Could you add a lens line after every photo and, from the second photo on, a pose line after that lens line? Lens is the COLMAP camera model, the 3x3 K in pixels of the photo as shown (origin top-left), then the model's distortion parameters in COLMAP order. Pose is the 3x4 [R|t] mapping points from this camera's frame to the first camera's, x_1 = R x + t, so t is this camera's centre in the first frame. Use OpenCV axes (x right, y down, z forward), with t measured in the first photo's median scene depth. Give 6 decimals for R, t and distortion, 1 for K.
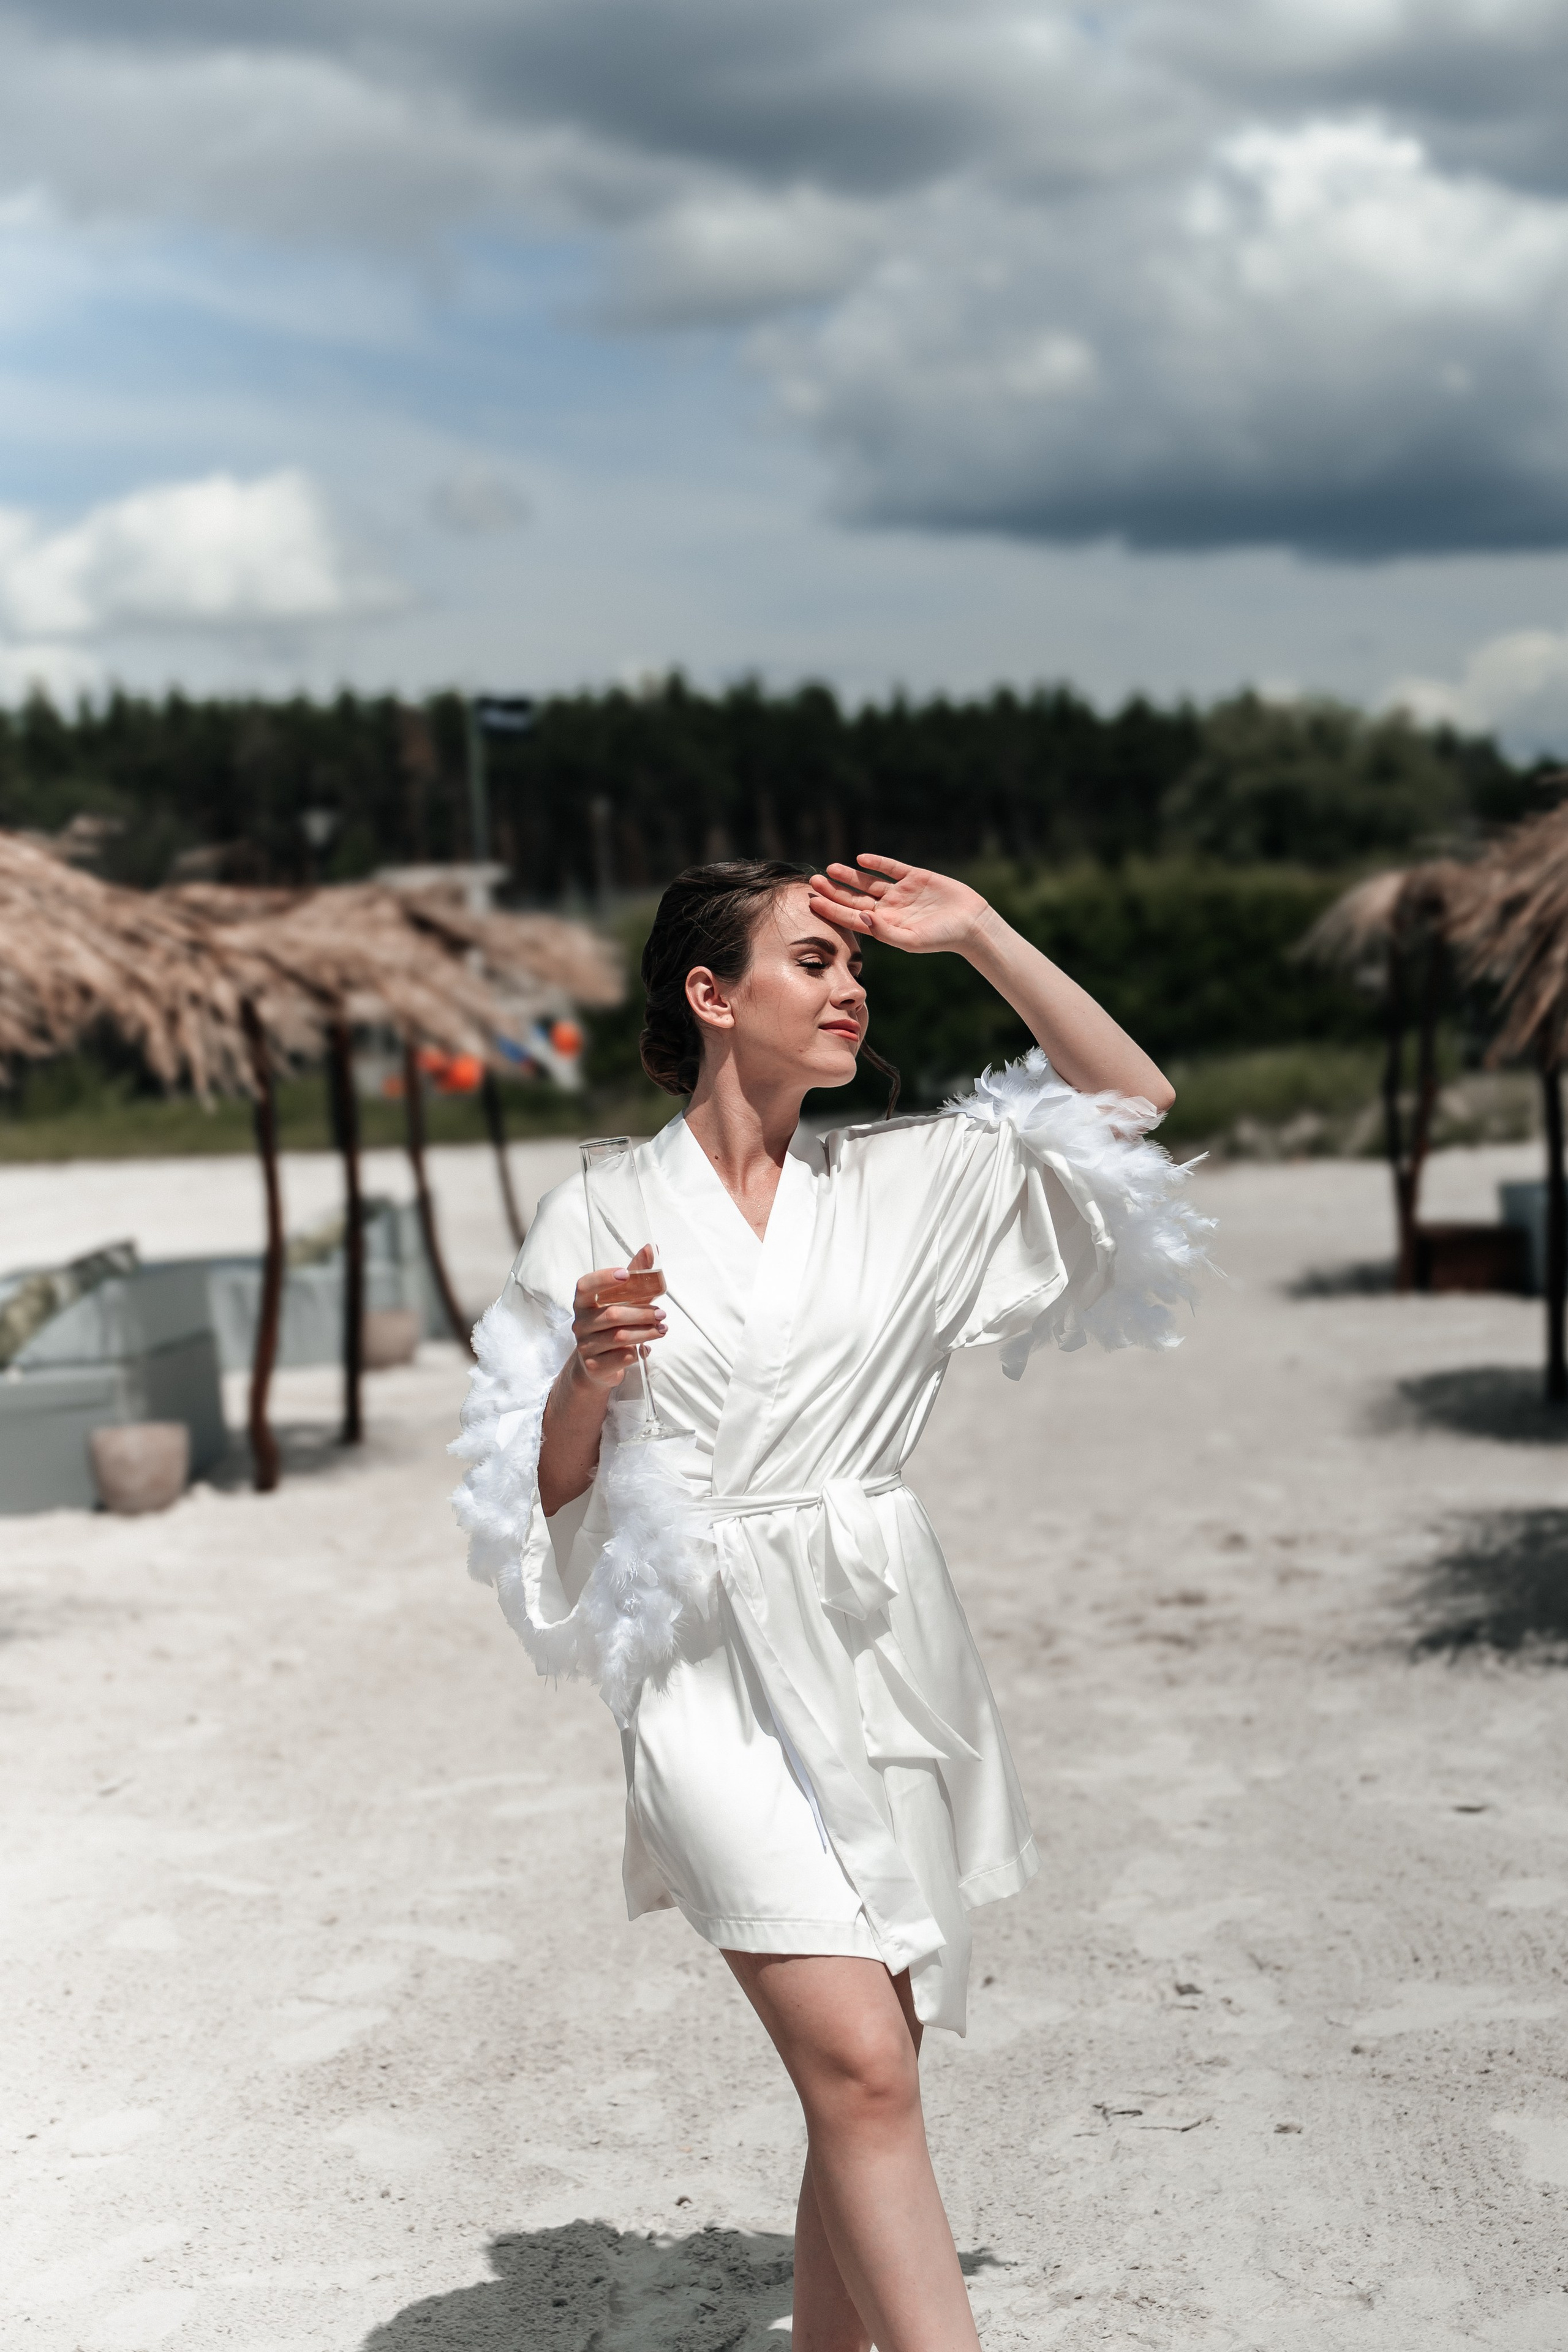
lens RADIAL K [[4130.6, 0, 784.0], [0, 4130.6, 1176.0], [0, 0, 1]] dist [0.010482, -0.139539]
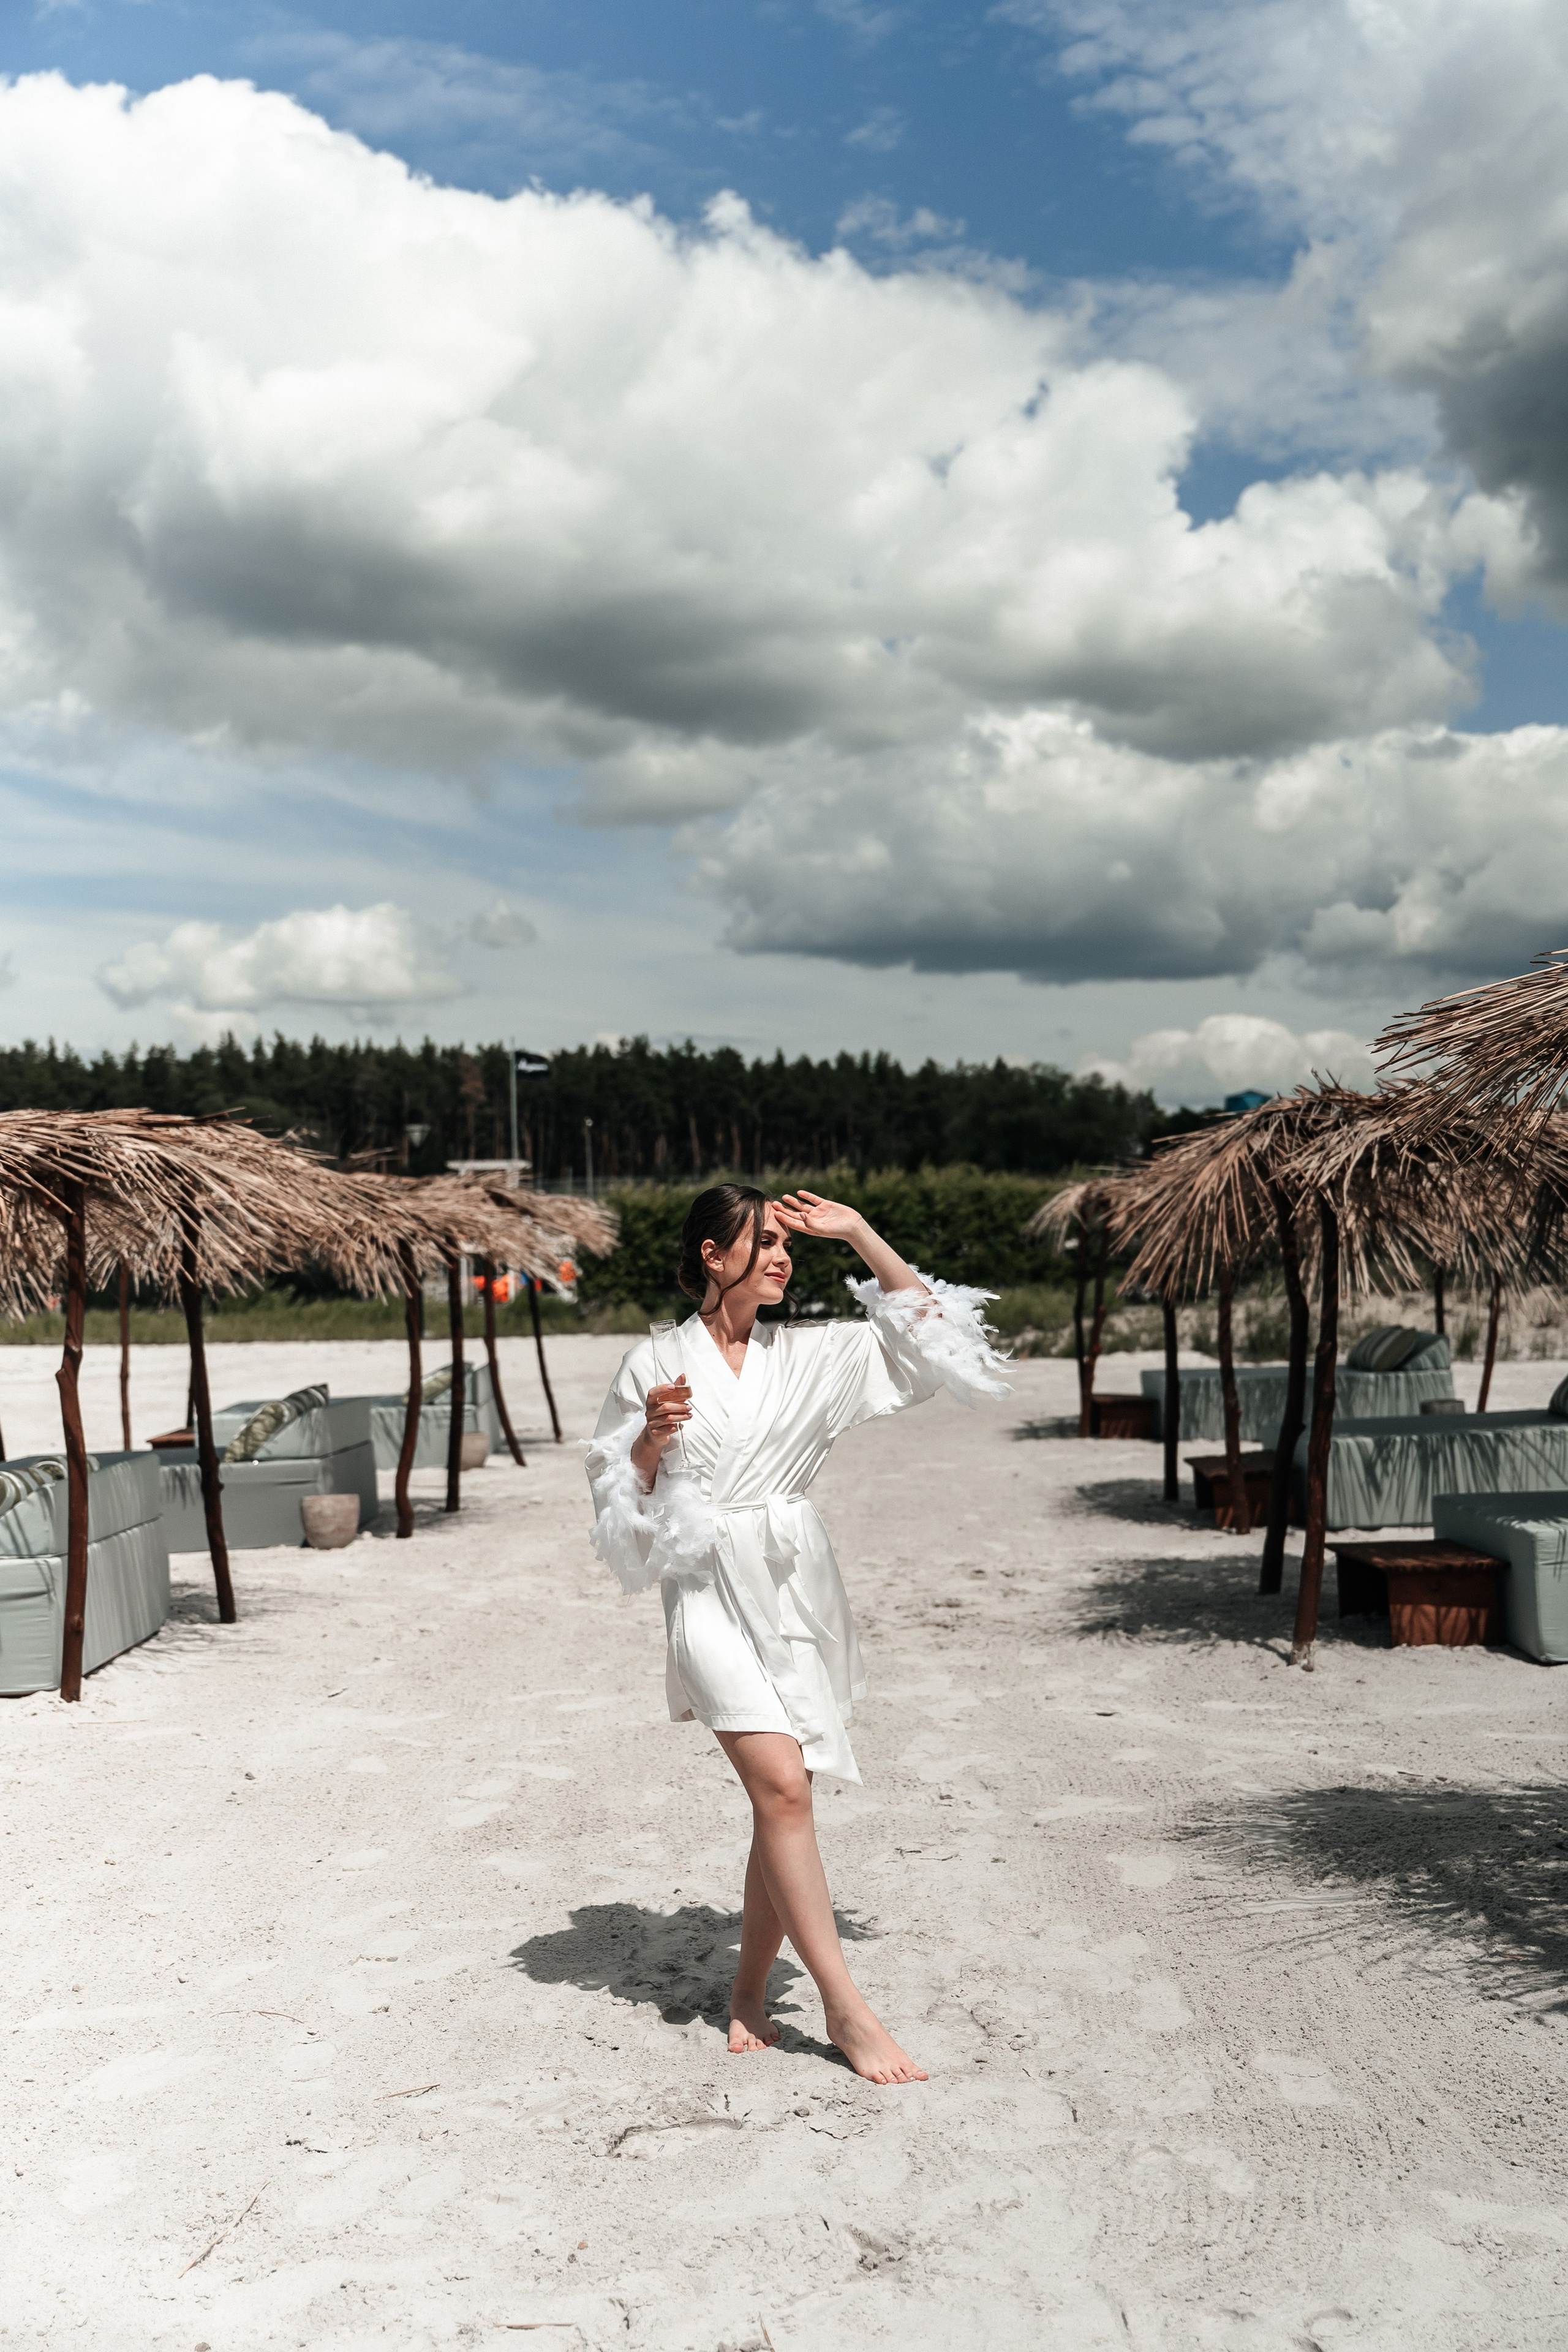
lens RADIAL K [[2697.1, 0, 793.6], [0, 2697.1, 986.7], [0, 0, 1]] dist [0.005689, 0.003087]
pose [[0.999001, 0.029009, 0.033988, -0.015621], [-0.023994, 0.989913, -0.139627, 0.006522], [-0.037695, 0.138672, 0.989621, -0.170788]]
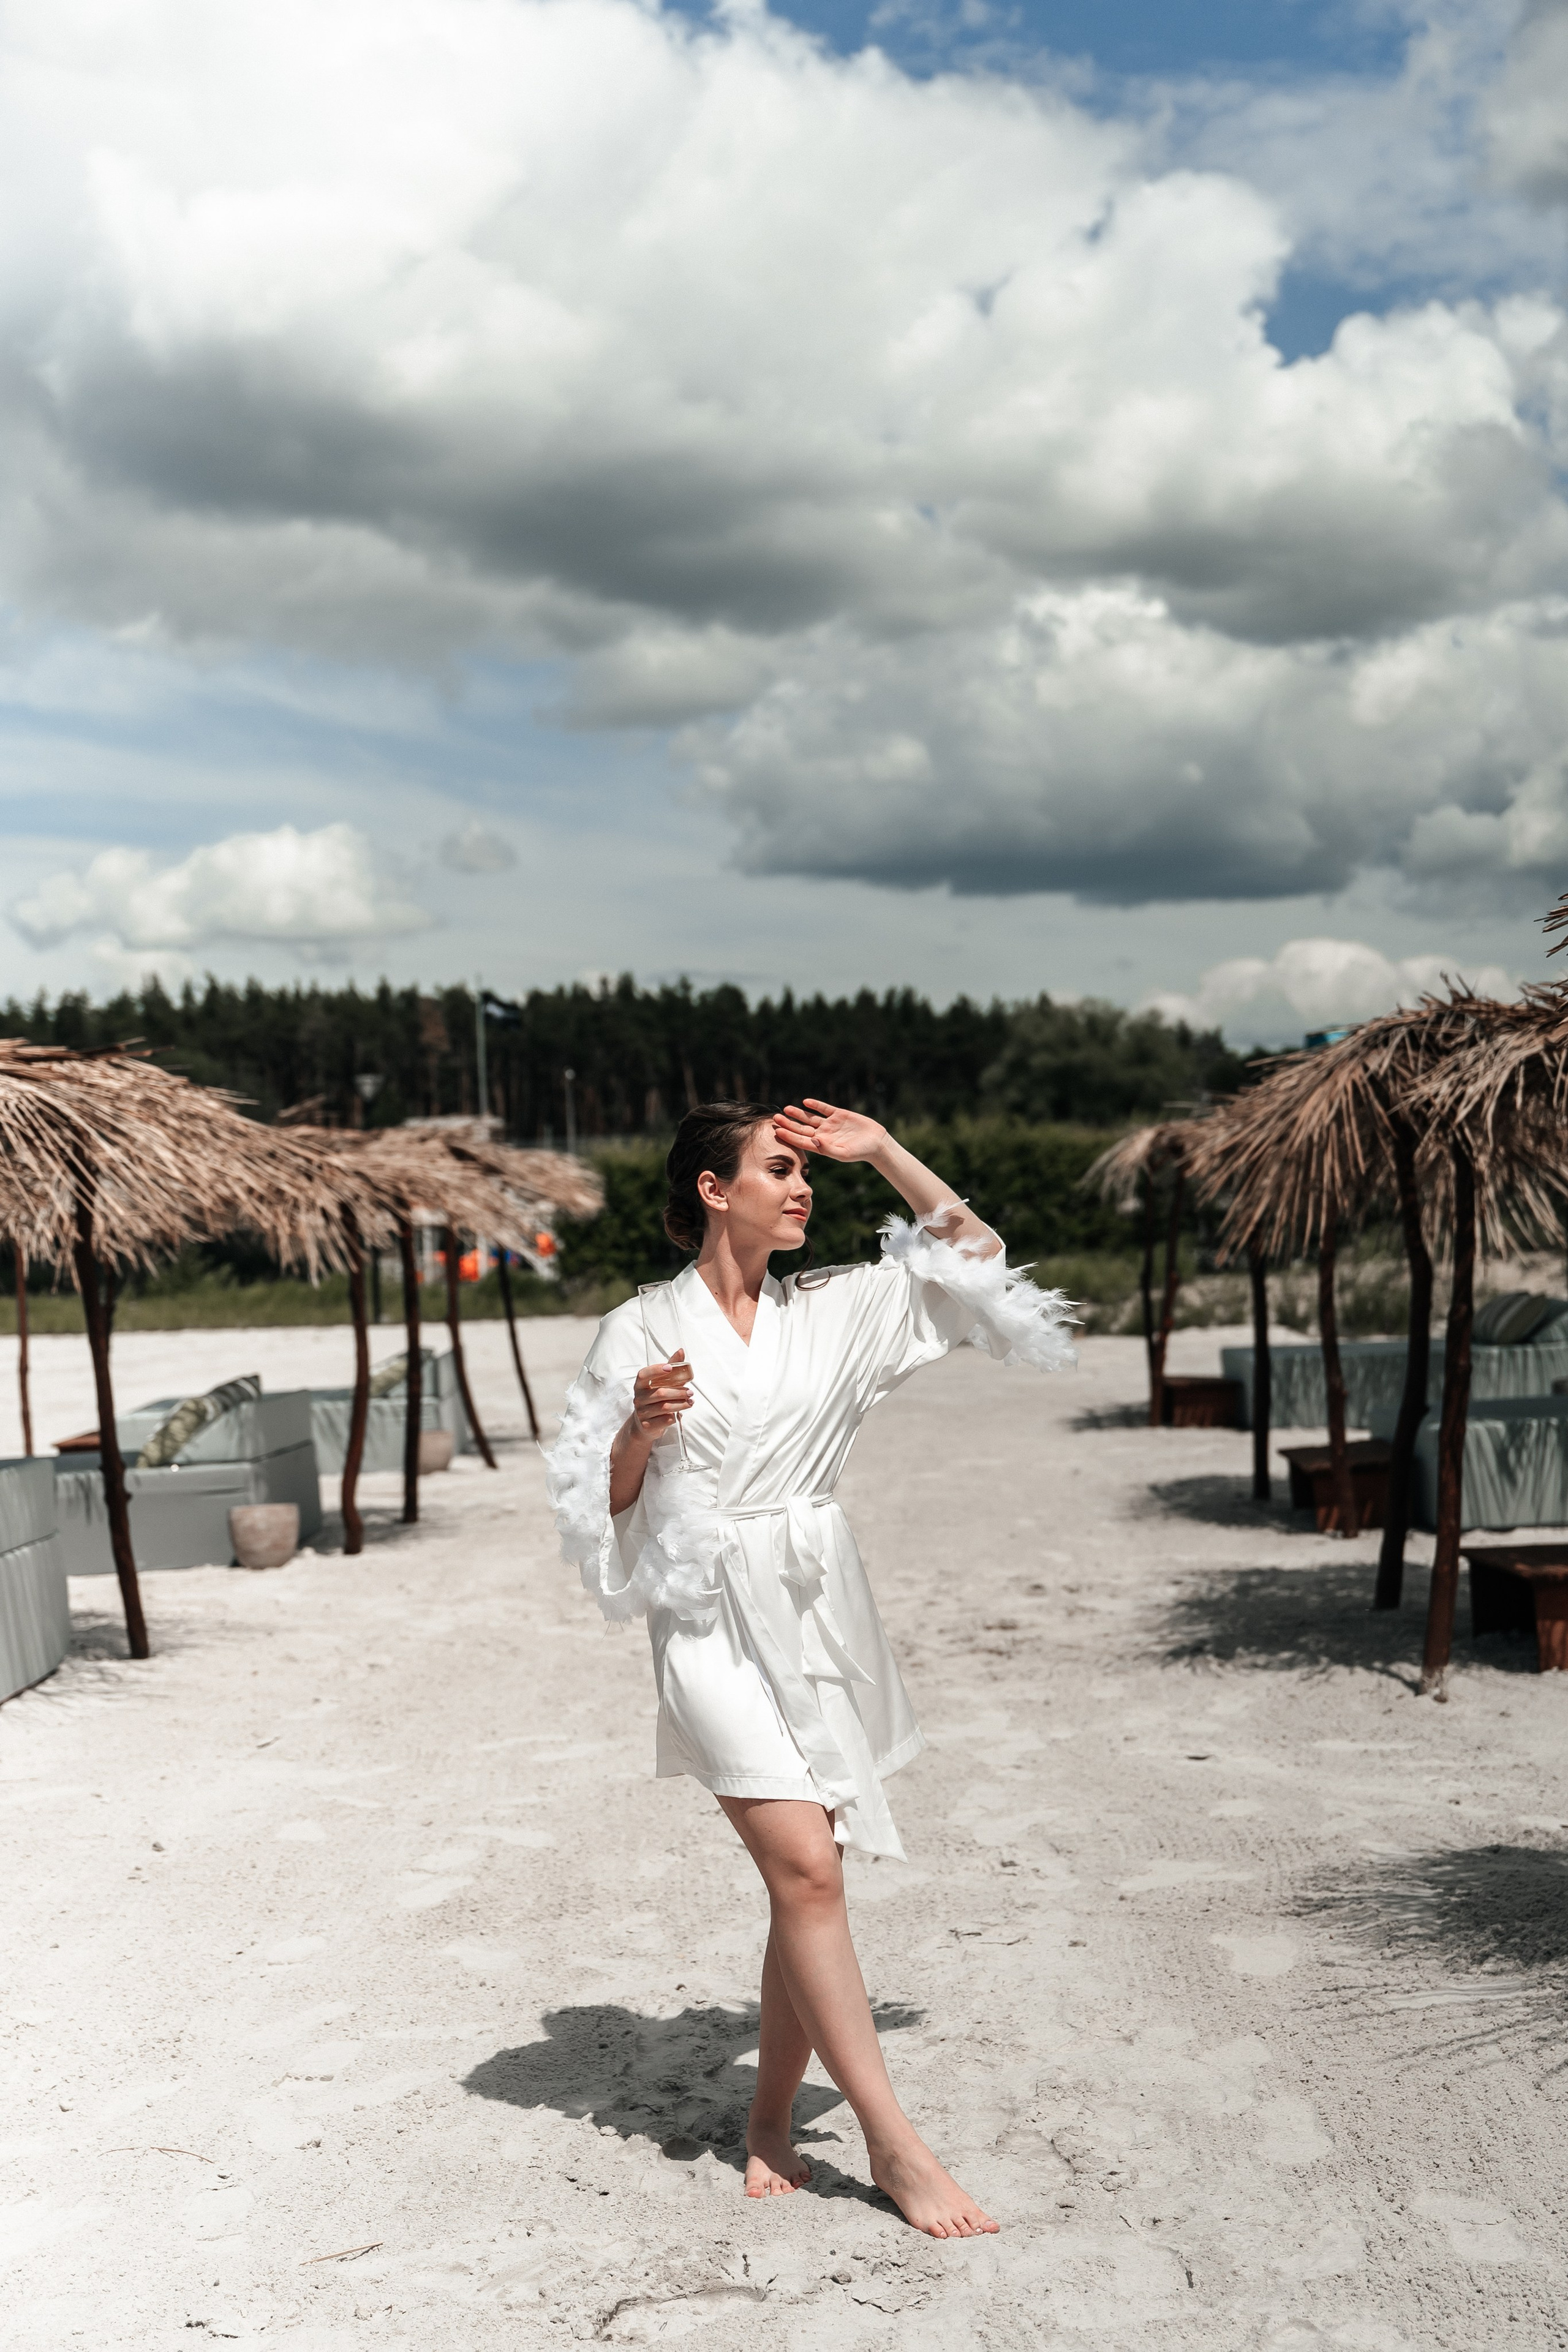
lens RADIAL K [[3086.4, 0, 787.7], [0, 3086.4, 1009.6], [0, 0, 1]] dist [0.003022, 0.004375]
pose [[0.999461, 0.014525, 0.029457, -0.014648], [-0.011171, 0.993757, -0.111003, 0.010080], [-0.030886, 0.110614, 0.993383, -0.104737]]
